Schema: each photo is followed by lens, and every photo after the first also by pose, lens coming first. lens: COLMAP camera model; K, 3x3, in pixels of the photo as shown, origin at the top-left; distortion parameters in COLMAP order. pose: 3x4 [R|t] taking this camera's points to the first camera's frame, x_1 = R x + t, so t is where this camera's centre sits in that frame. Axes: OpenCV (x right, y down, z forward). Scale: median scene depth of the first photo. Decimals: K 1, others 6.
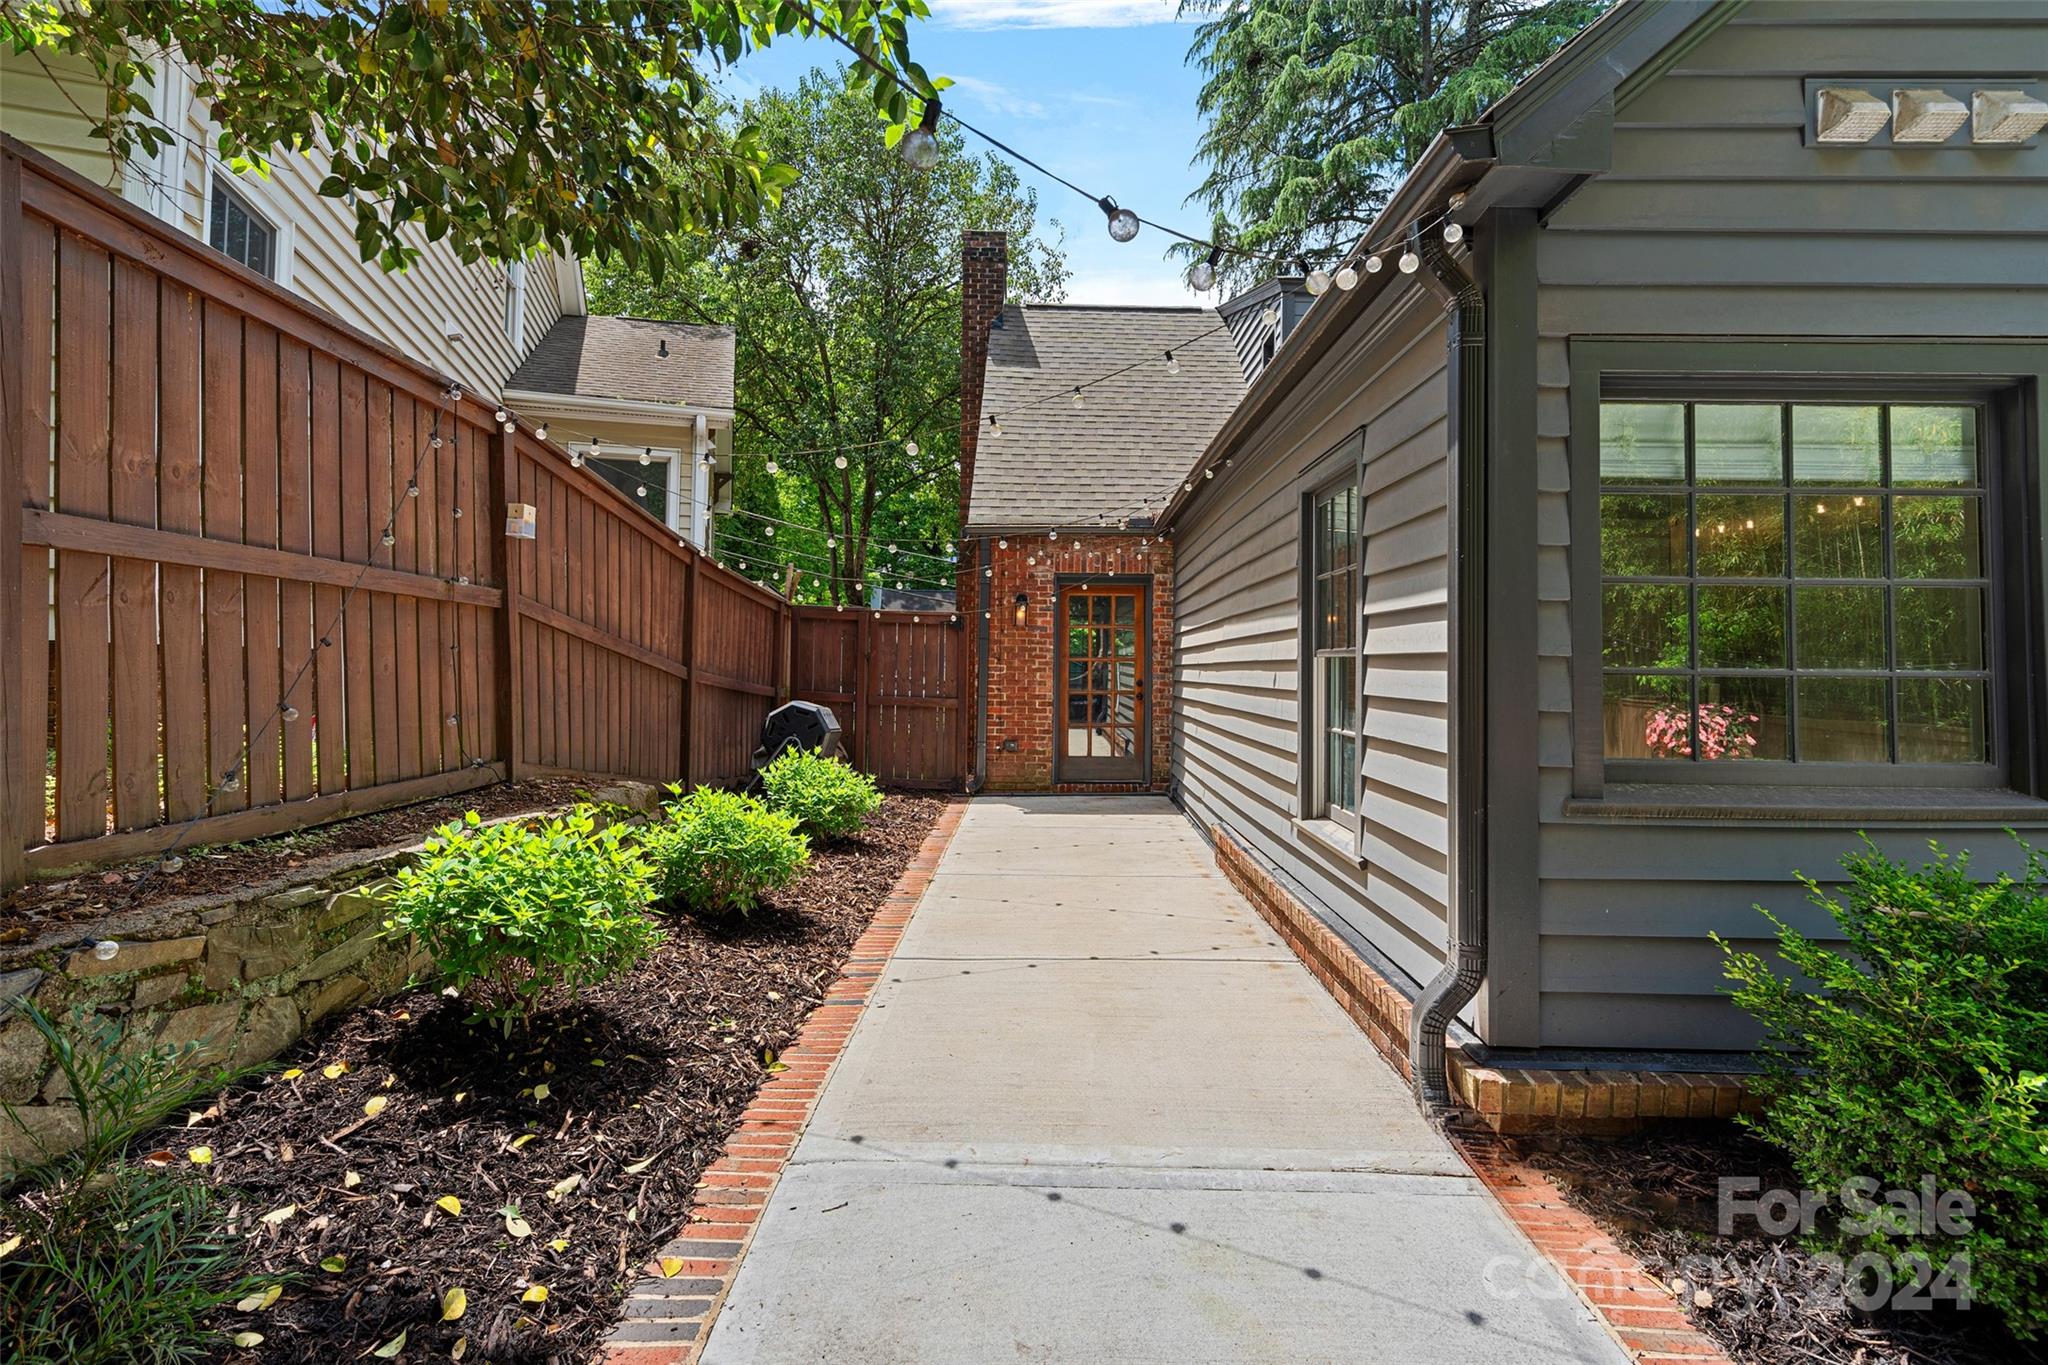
lens RADIAL K [[929.4, 0, 1030.2], [0, 929.4, 672.0], [0, 0, 1]] dist [-0.001825, 0.001232]
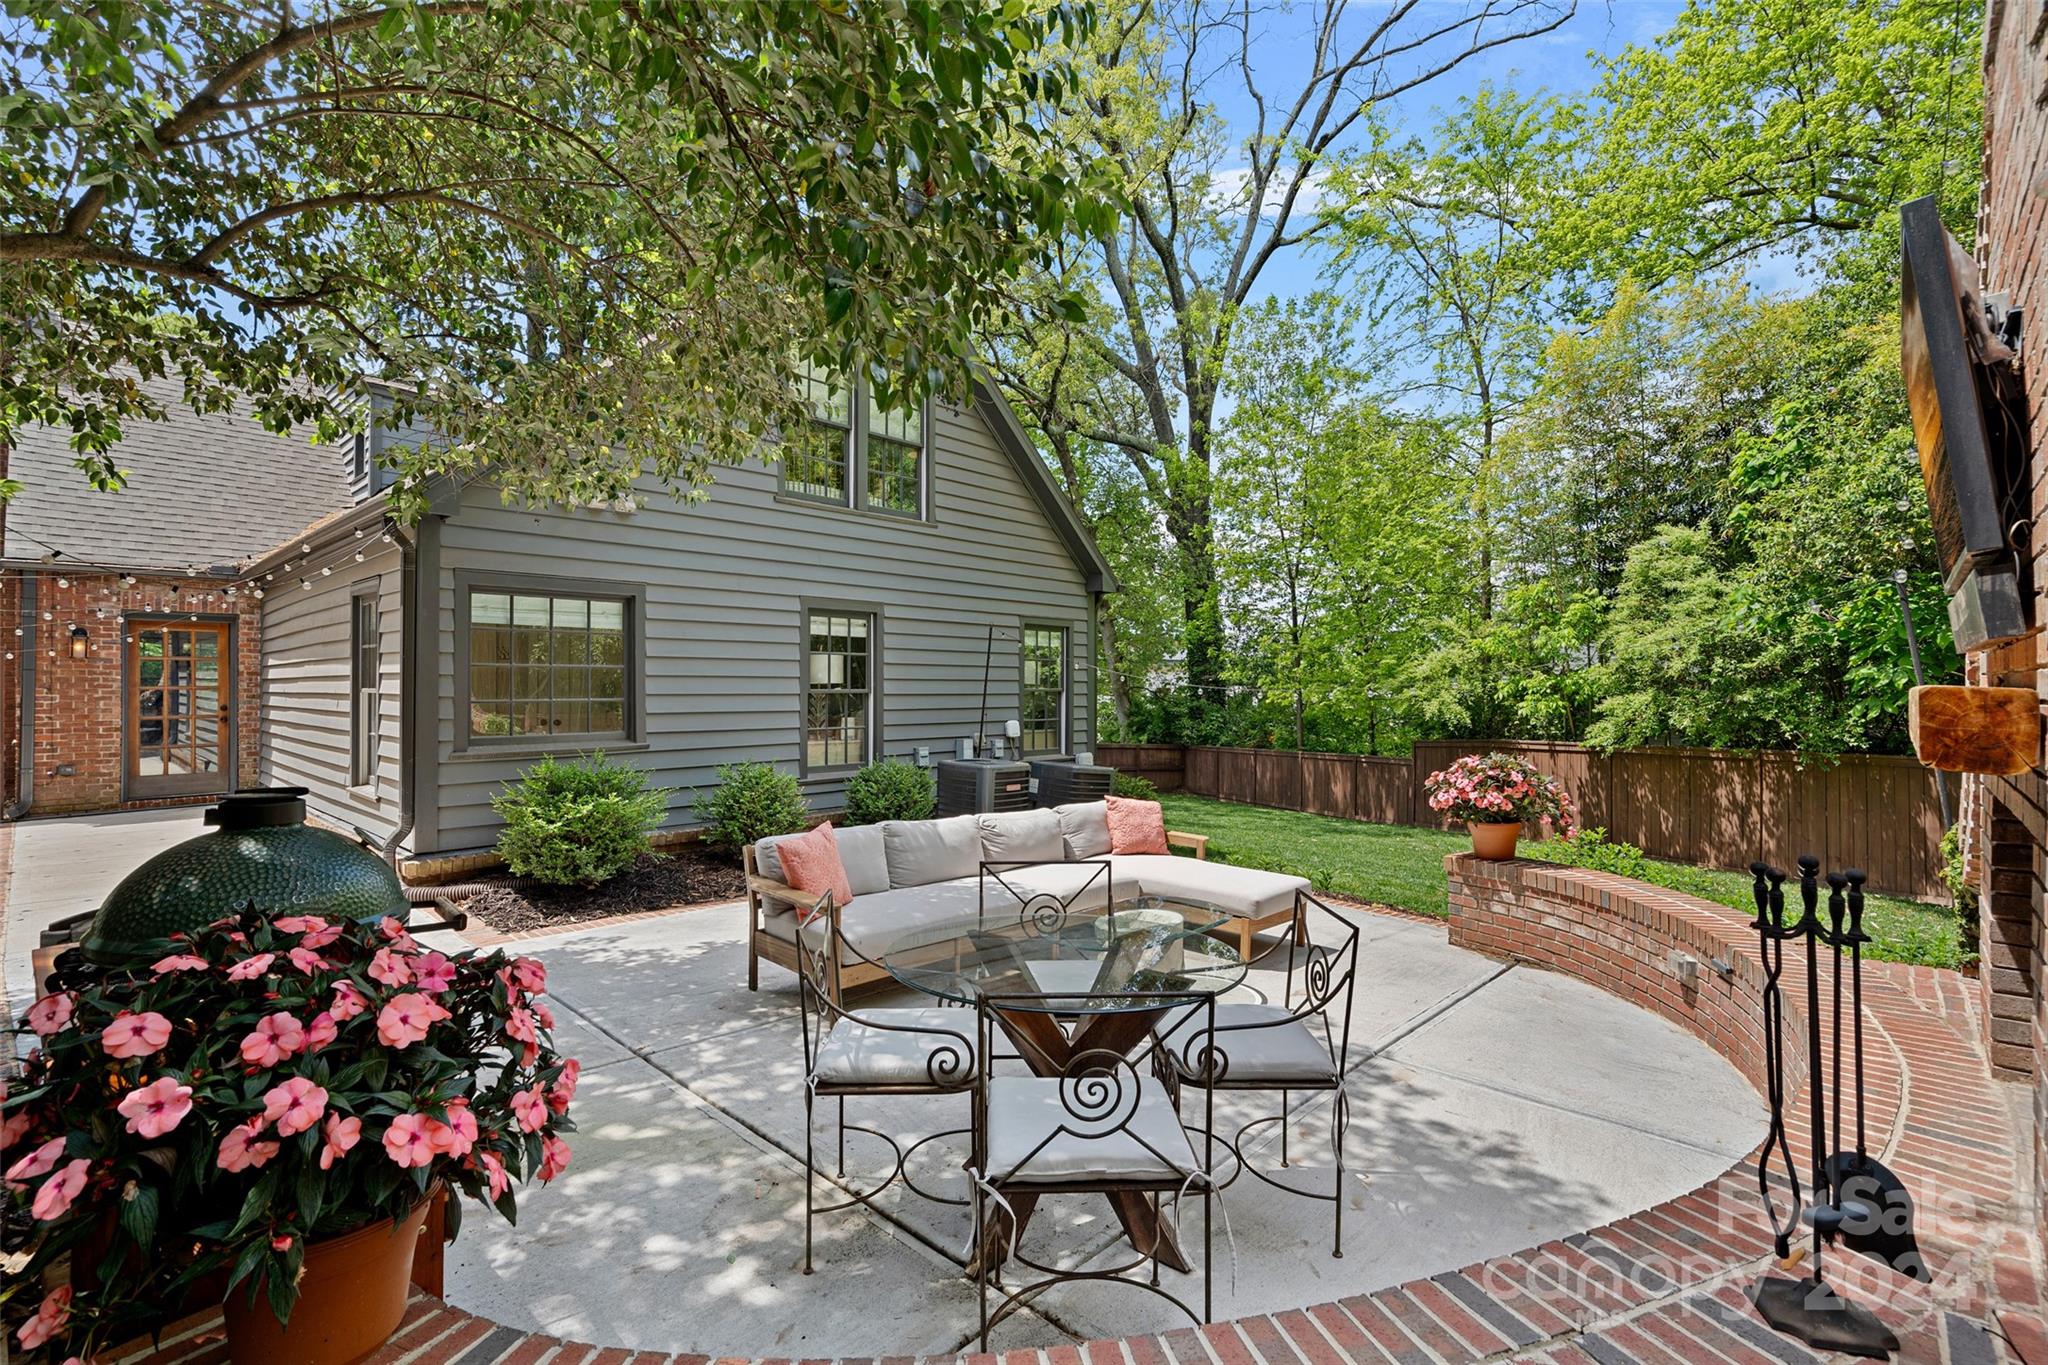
lens RADIAL K [[929.4, 0, 1022.8], [0, 929.4, 670.5], [0, 0, 1]] dist [-0.001825, 0.001232]
pose [[0.673473, -0.001937, 0.739209, -0.131934], [0.011262, 0.999907, -0.007641, -0.027945], [-0.739126, 0.013471, 0.673432, -1.009468]]
